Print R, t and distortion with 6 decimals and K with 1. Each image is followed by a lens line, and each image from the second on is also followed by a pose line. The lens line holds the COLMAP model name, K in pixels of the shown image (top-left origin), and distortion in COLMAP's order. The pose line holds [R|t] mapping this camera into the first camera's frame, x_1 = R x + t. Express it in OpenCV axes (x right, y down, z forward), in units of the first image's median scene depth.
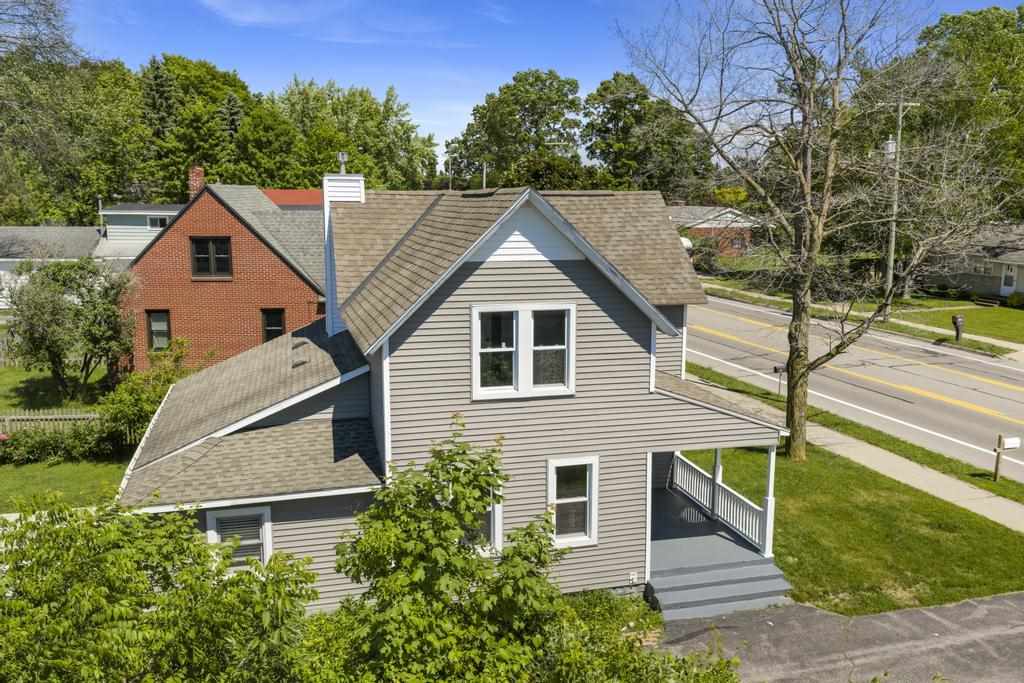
lens RADIAL K [[842.6, 0, 507.8], [0, 842.6, 334.5], [0, 0, 1]] dist [0.036108, -0.049737]
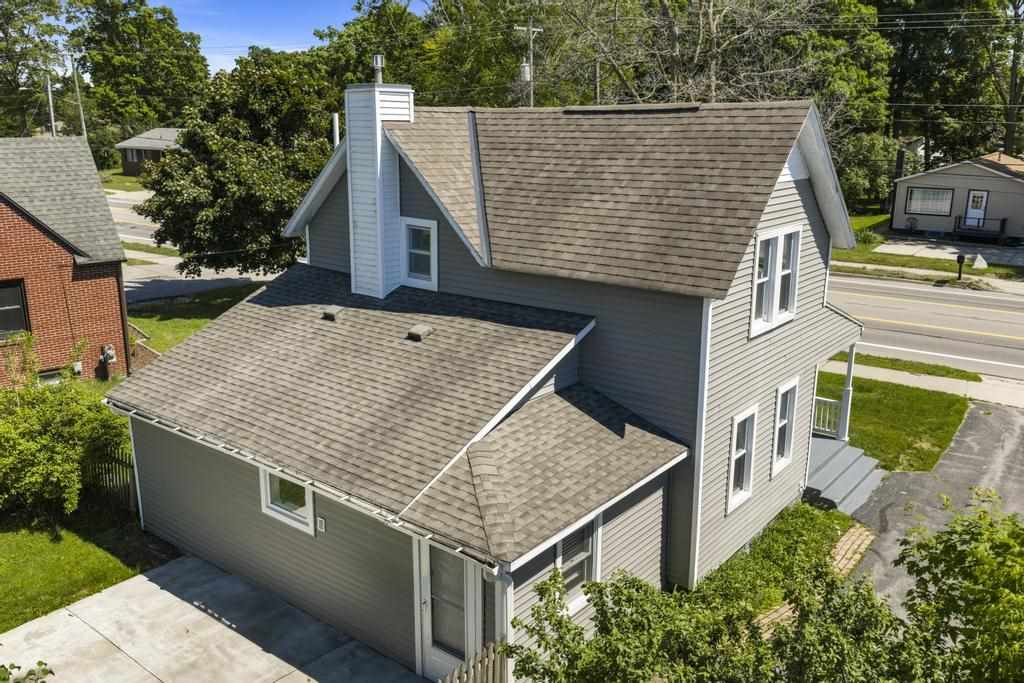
lens RADIAL K [[842.6, 0, 521.7], [0, 842.6, 344.6], [0, 0, 1]] dist [0.036108, -0.049737]
pose [[0.810570, -0.156031, 0.564474, -0.565020], [0.099703, 0.986550, 0.129529, -0.044184], [-0.577093, -0.048712, 0.815225, 0.291001]]
